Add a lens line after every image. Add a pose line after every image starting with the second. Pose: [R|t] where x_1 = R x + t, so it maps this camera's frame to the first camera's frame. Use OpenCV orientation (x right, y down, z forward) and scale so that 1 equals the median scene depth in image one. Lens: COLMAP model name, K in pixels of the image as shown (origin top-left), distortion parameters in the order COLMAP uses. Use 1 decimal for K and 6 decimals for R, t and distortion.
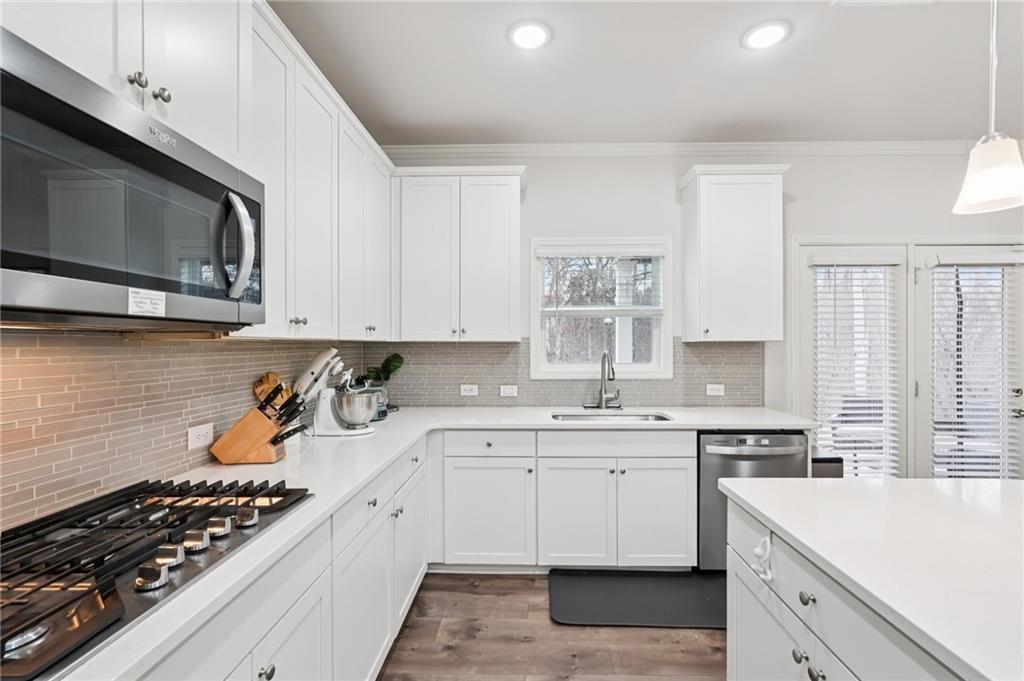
lens RADIAL K [[458.9, 0, 523.8], [0, 458.9, 345.4], [0, 0, 1]] dist [-0.012338, 0.007563]
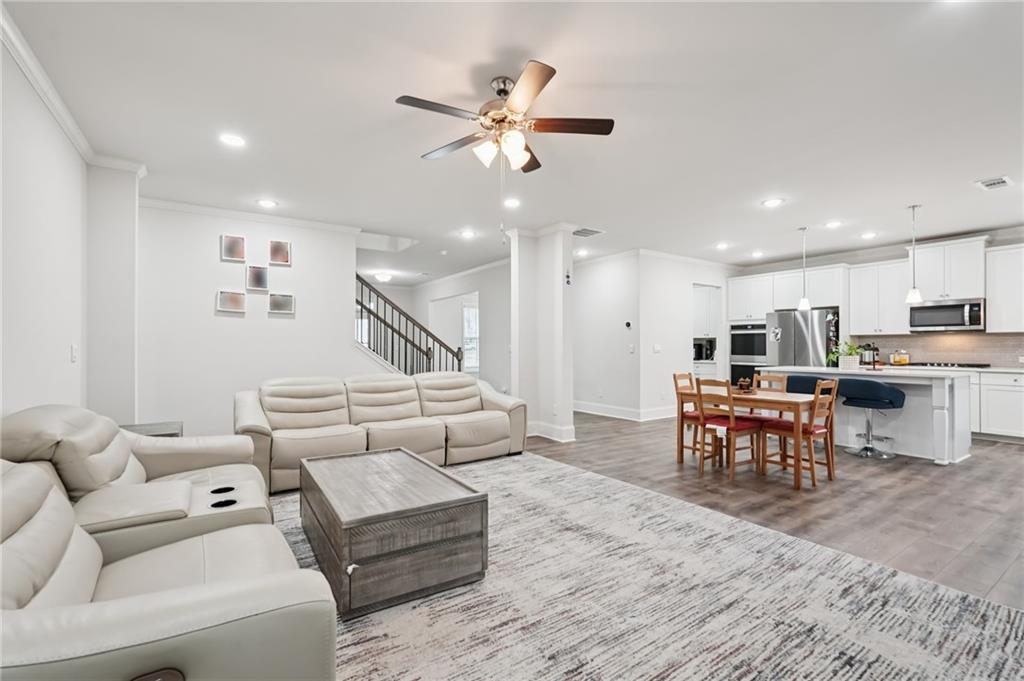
lens RADIAL K [[458.9, 0, 513.0], [0, 458.9, 343.7], [0, 0, 1]] dist [-0.012338, 0.007563]
pose [[-0.820162, -0.003463, -0.572122, 2.823559], [-0.002110, 0.999993, -0.003028, 0.057003], [0.572128, -0.001276, -0.820163, 0.997716]]
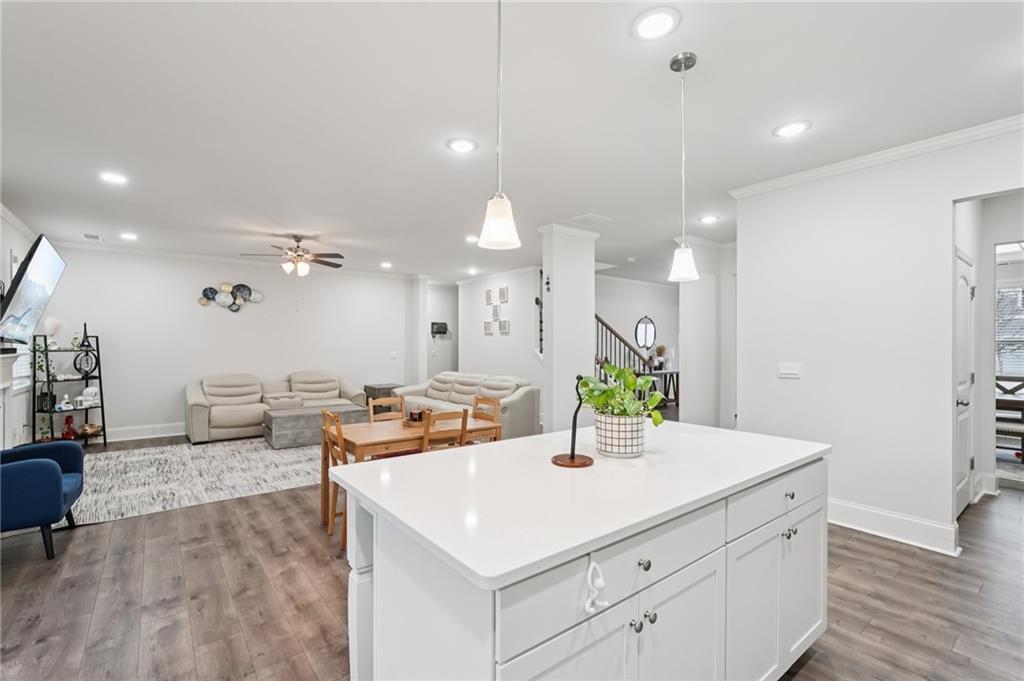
lens RADIAL K [[458.9, 0, 510.8], [0, 458.9, 349.0], [0, 0, 1]] dist [-0.012338, 0.007563]
pose [[-0.626884, -0.008248, 0.779069, -0.029147], [0.002204, 0.999921, 0.012359, -0.006819], [-0.779109, 0.009465, -0.626817, 0.741160]]
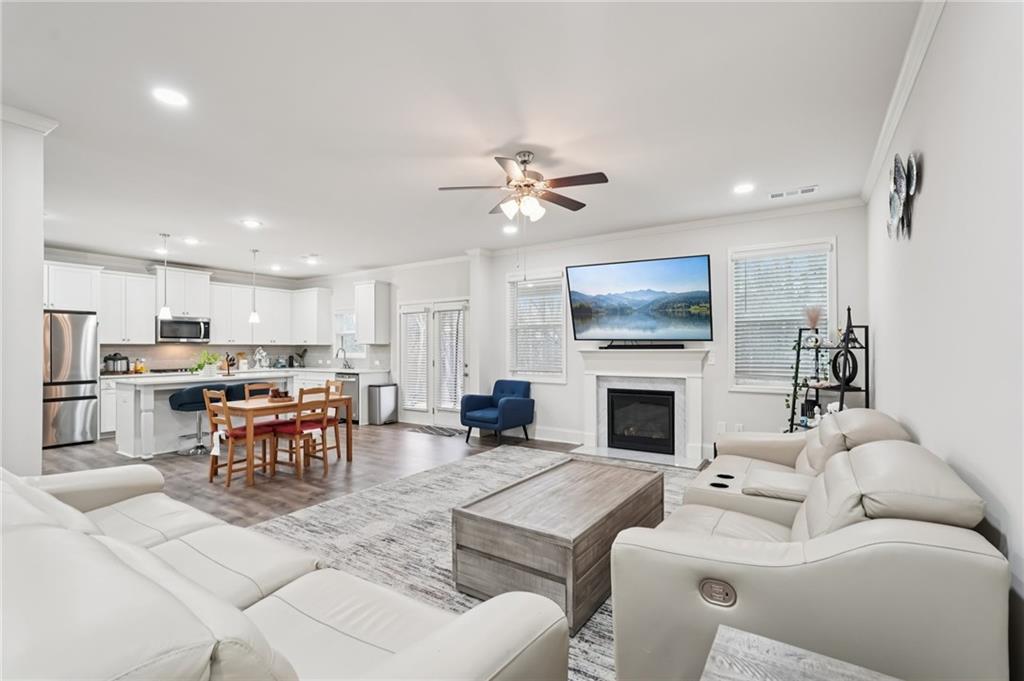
lens RADIAL K [[458.9, 0, 511.0], [0, 458.9, 344.1], [0, 0, 1]] dist [-0.012338, 0.007563]
pose [[0.838914, -0.007888, -0.544206, 2.937955], [0.001282, 0.999921, -0.012518, 0.029377], [0.544262, 0.009804, 0.838858, -0.917987]]
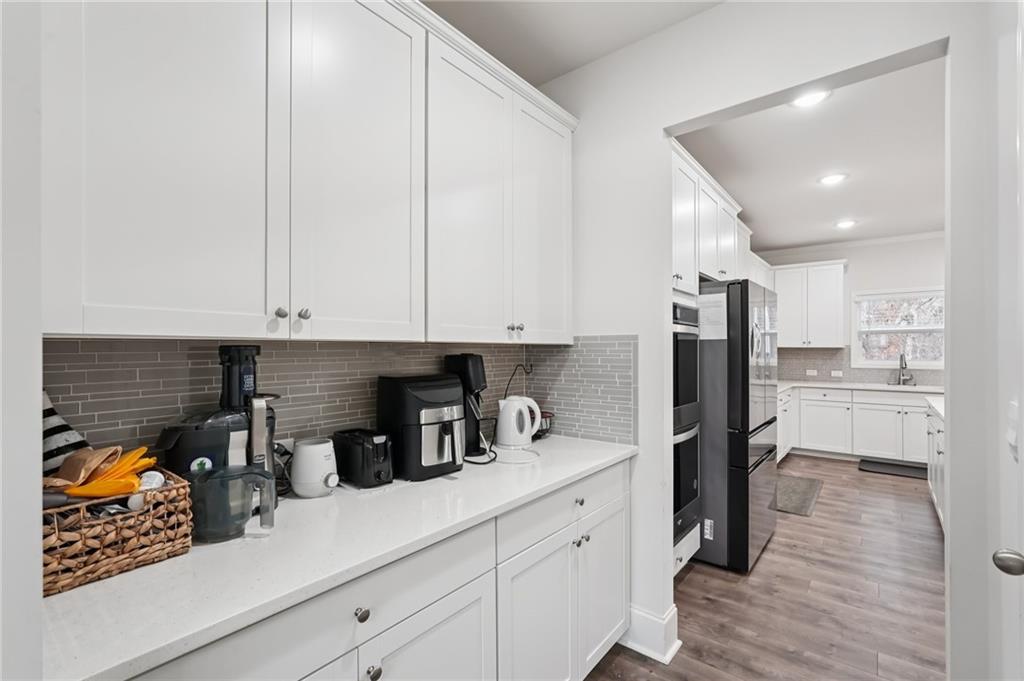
lens RADIAL K [[458.9, 0, 510.2], [0, 458.9, 345.0], [0, 0, 1]] dist [-0.012338, 0.007563]
pose [[0.786540, -0.002618, -0.617534, 0.084602], [-0.004724, 0.999936, -0.010256, 0.008943], [0.617521, 0.010984, 0.786478, -1.544047]]
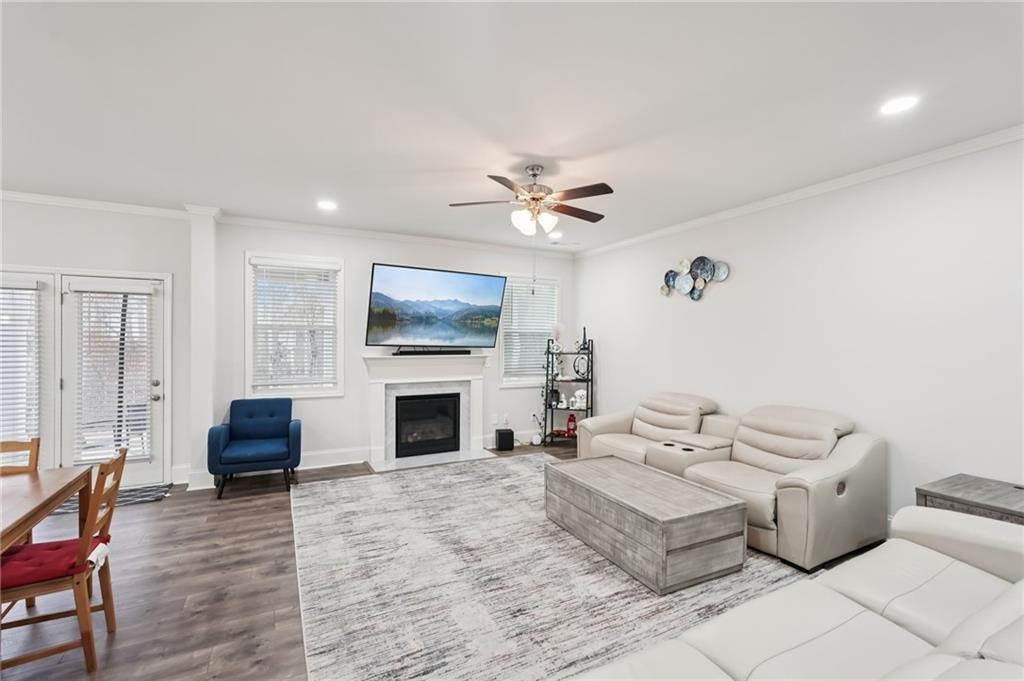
lens RADIAL K [[458.9, 0, 513.7], [0, 458.9, 341.3], [0, 0, 1]] dist [-0.012338, 0.007563]
pose [[0.877837, 0.002766, 0.478951, 1.619815], [-0.001378, 0.999994, -0.003250, -0.030101], [-0.478957, 0.002193, 0.877836, -0.912655]]
